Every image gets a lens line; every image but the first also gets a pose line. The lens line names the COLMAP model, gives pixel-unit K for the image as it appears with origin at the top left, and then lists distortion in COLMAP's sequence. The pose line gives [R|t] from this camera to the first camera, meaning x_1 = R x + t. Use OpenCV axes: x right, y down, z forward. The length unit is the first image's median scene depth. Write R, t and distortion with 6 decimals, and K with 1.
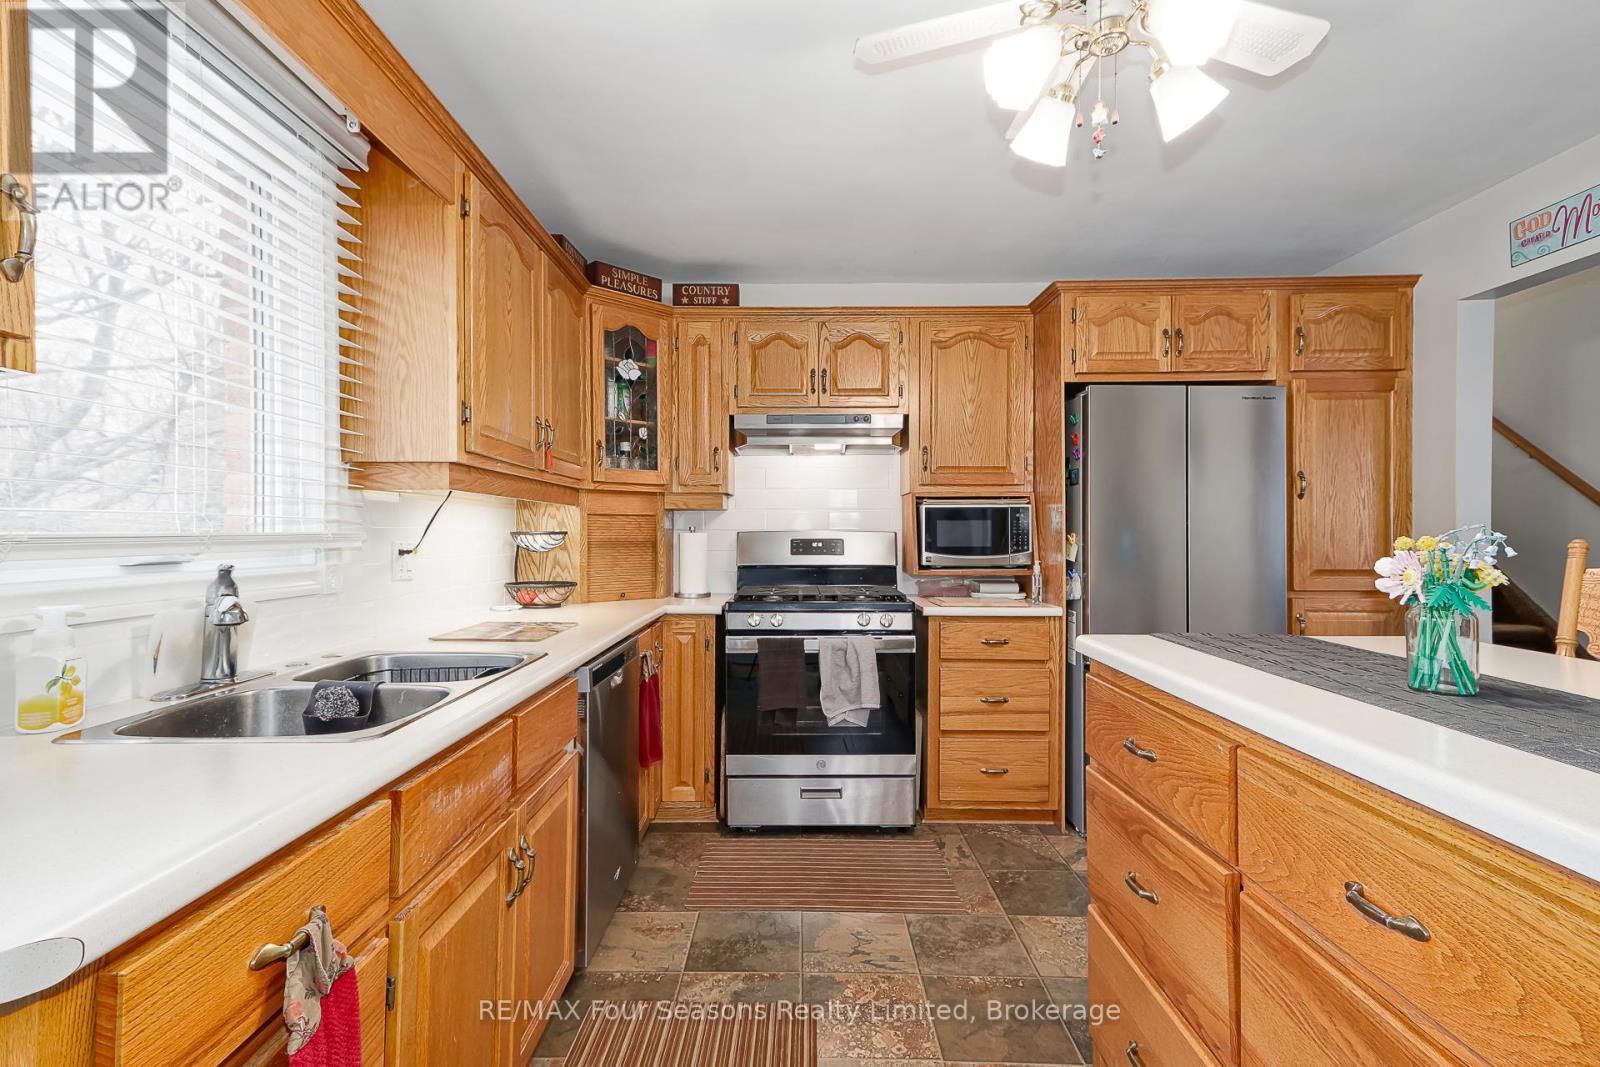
lens RADIAL K [[759.0, 0, 789.3], [0, 759.0, 529.8], [0, 0, 1]] dist [0.026157, 0.000938]
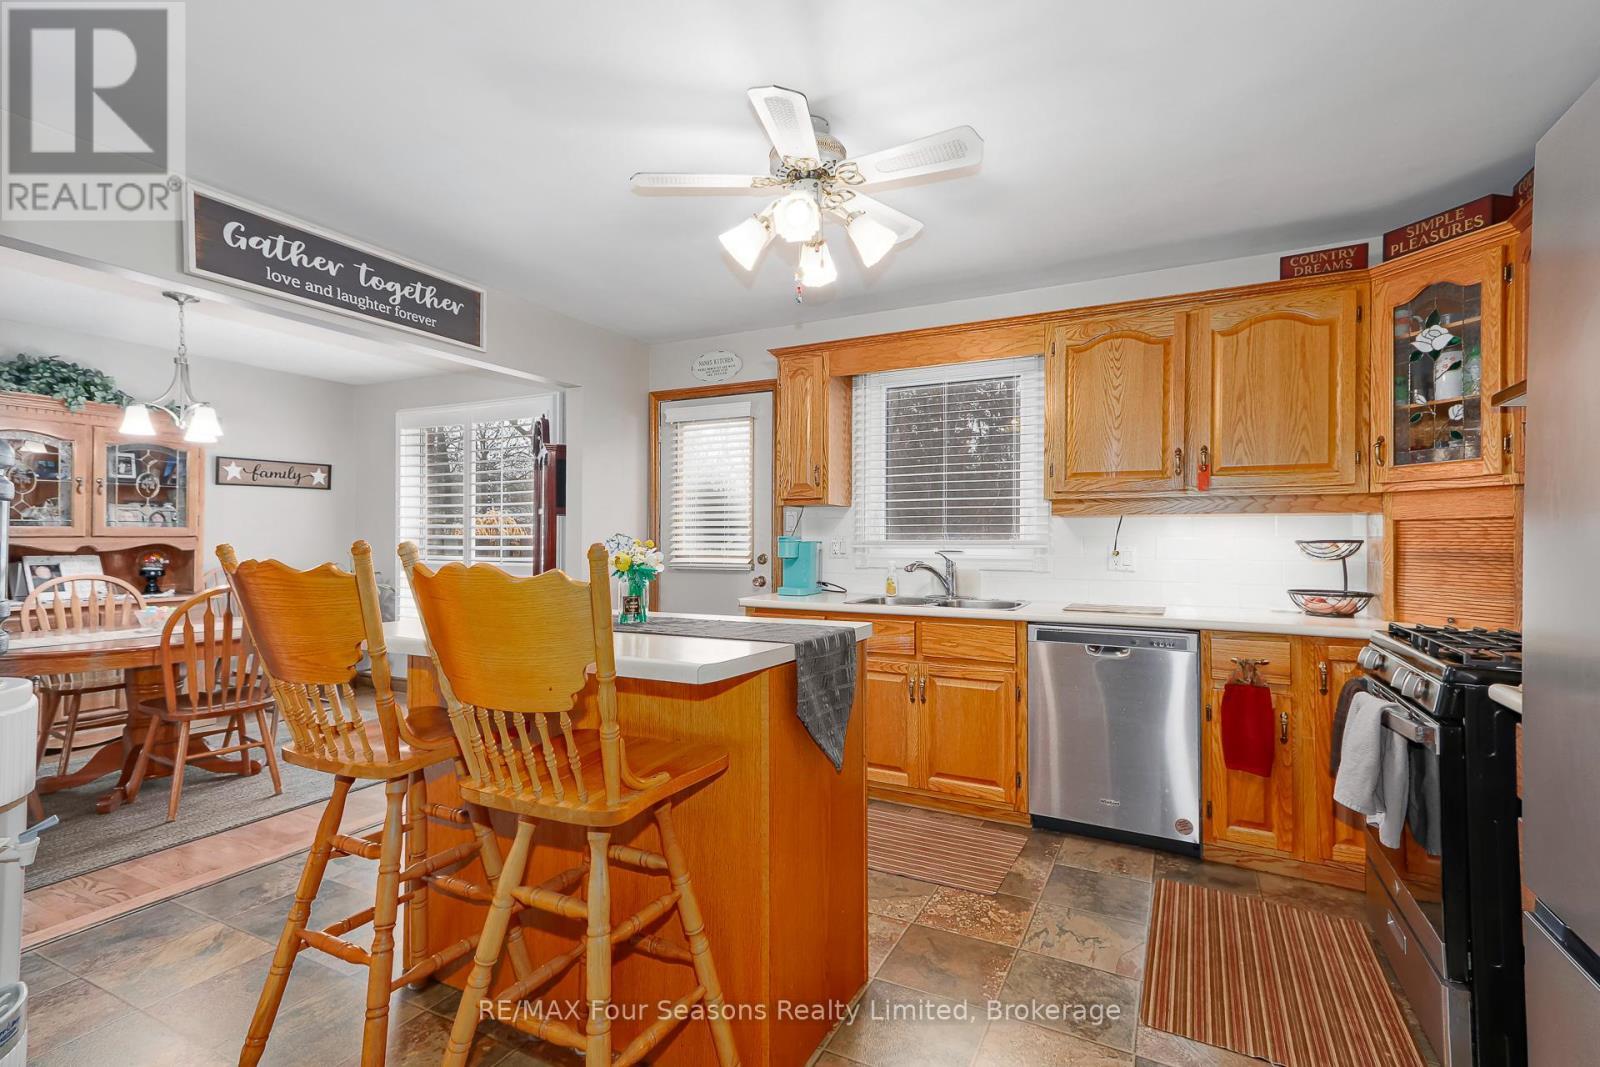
lens RADIAL K [[735.5, 0, 791.2], [0, 735.5, 527.9], [0, 0, 1]] dist [-0.000281, 0.000045]
pose [[-0.463615, -0.013634, -0.885932, 0.801587], [0.001216, 0.999871, -0.016024, 0.000717], [0.886036, -0.008506, -0.463539, 0.771457]]
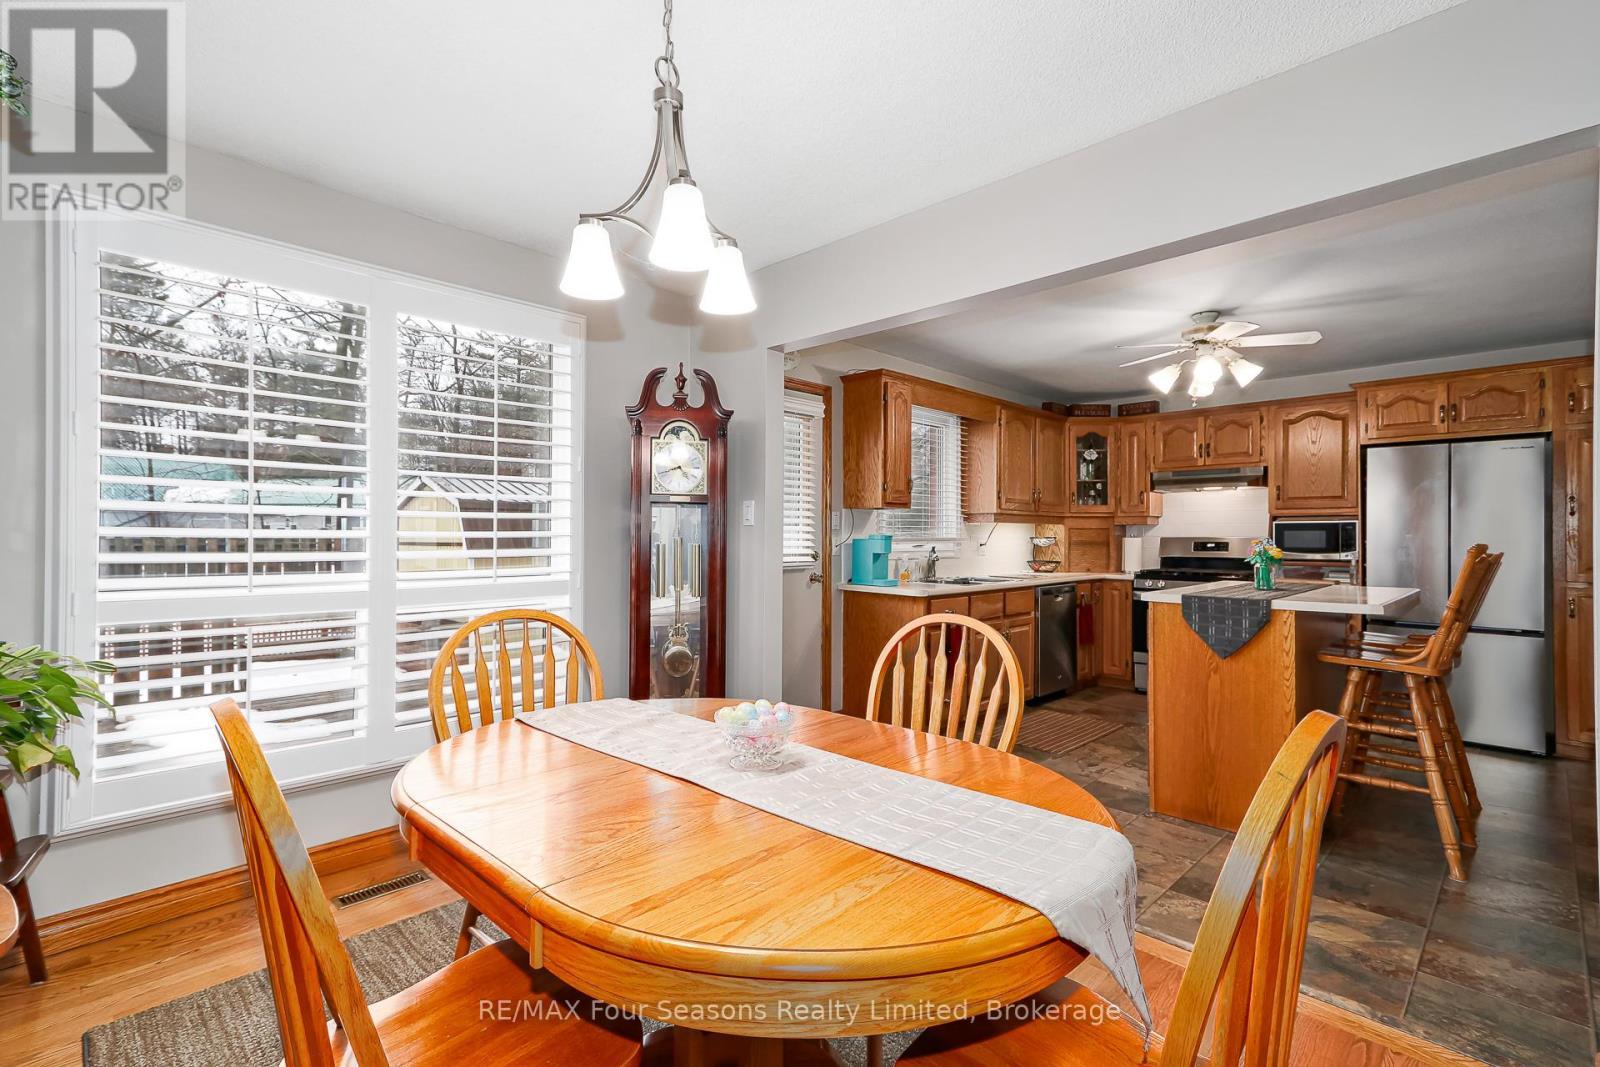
lens RADIAL K [[759.0, 0, 789.3], [0, 759.0, 529.8], [0, 0, 1]] dist [0.026157, 0.000938]
pose [[0.724425, -0.004572, -0.689339, 0.588961], [0.000300, 0.999980, -0.006317, -0.004694], [0.689354, 0.004369, 0.724412, -0.974468]]
